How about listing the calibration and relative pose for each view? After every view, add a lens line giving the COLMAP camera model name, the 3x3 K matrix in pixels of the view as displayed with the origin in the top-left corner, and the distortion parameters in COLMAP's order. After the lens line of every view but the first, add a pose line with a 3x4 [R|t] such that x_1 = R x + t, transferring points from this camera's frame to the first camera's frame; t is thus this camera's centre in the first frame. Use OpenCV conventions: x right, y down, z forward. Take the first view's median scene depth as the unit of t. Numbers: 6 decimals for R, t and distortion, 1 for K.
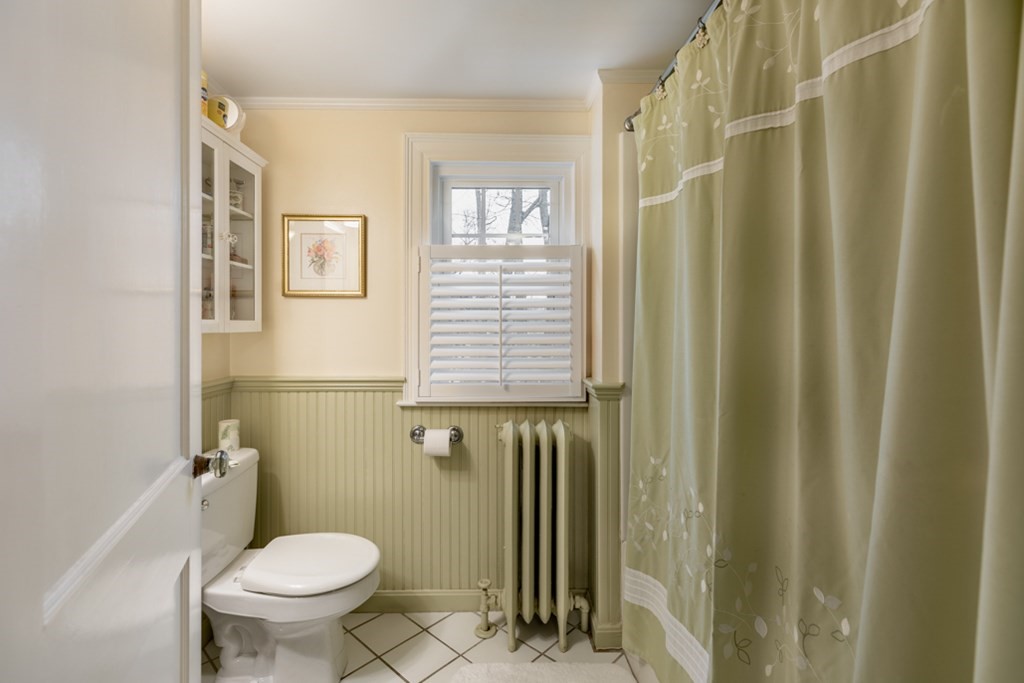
lens RADIAL K [[470.3, 0, 518.9], [0, 470.3, 319.9], [0, 0, 1]] dist [0.002874, 0.000207]
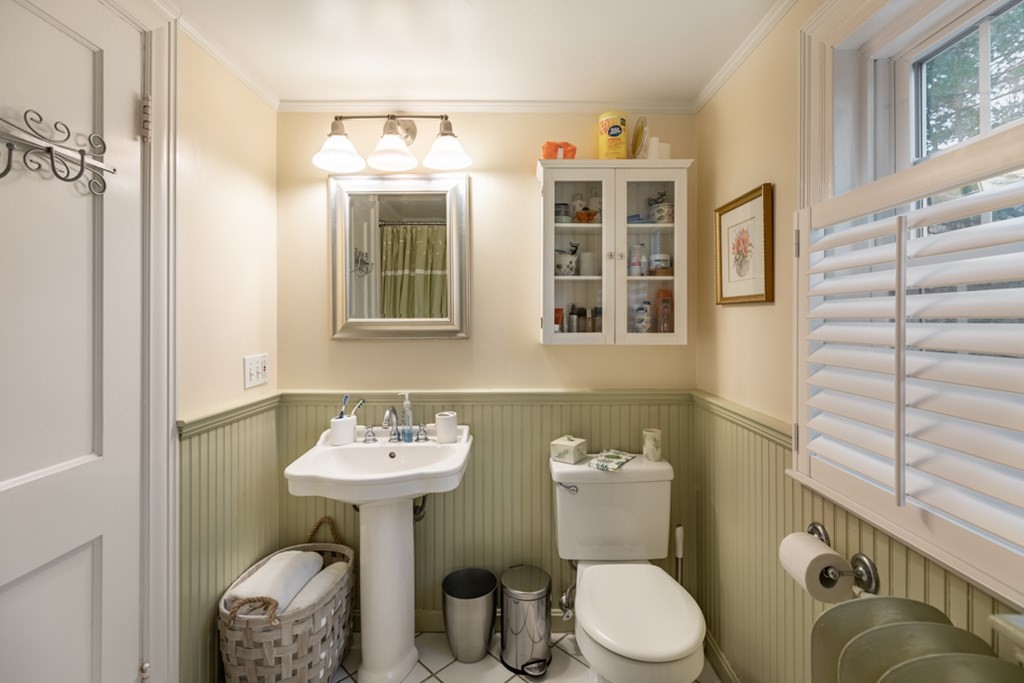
lens RADIAL K [[470.3, 0, 518.9], [0, 470.3, 319.9], [0, 0, 1]] dist [0.002874, 0.000207]
pose [[-0.030987, 0.000253, -0.999520, 0.400066], [0.000926, 1.000000, 0.000224, -0.025431], [0.999519, -0.000918, -0.030988, 0.690993]]
